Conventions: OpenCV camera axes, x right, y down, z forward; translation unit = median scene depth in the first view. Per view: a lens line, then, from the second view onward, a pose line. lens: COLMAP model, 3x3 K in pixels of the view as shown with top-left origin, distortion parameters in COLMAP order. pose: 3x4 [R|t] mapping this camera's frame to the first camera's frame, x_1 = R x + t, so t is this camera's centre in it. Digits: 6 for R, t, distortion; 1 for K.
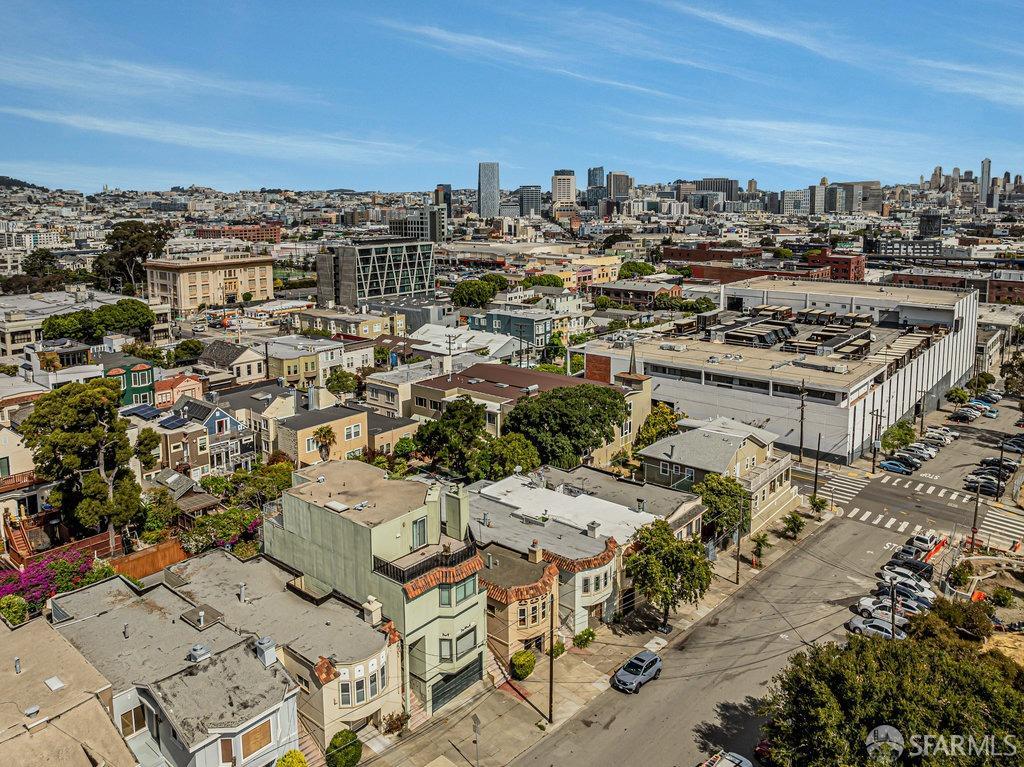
lens RADIAL K [[722.2, 0, 526.0], [0, 722.2, 288.5], [0, 0, 1]] dist [-0.003041, -0.034647]
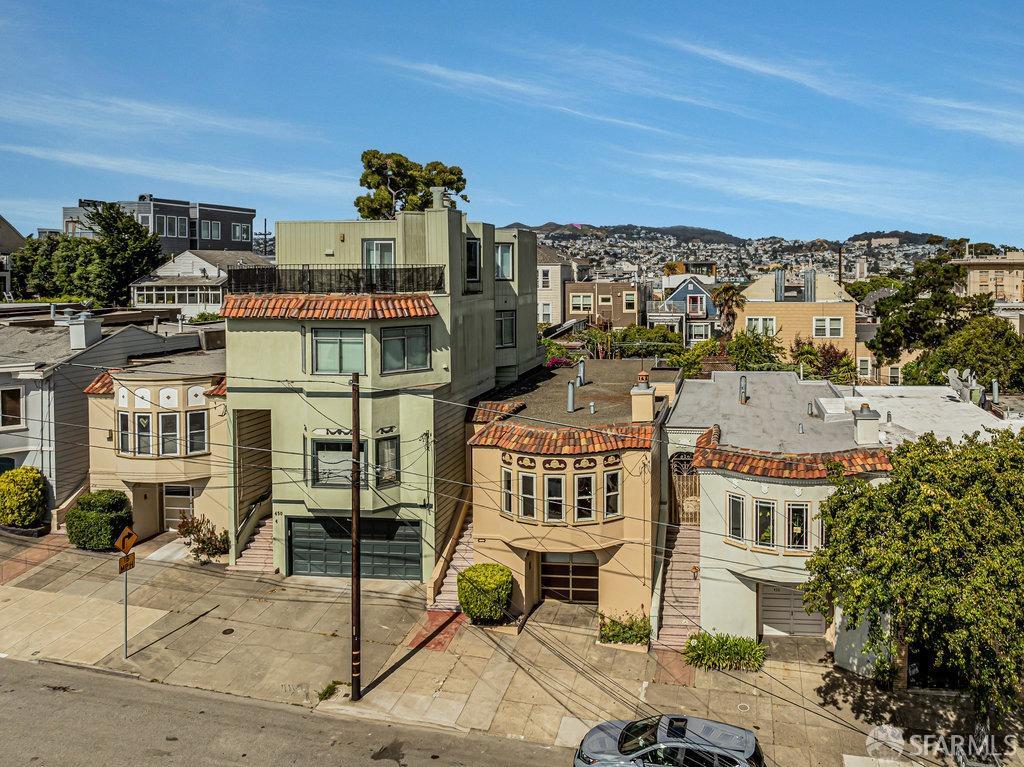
lens RADIAL K [[756.4, 0, 672.7], [0, 756.4, 275.8], [0, 0, 1]] dist [-0.016047, -0.006129]
pose [[0.577213, 0.006597, -0.816567, 0.444831], [-0.082124, 0.995367, -0.050010, 0.336186], [0.812453, 0.095926, 0.575081, 0.798594]]
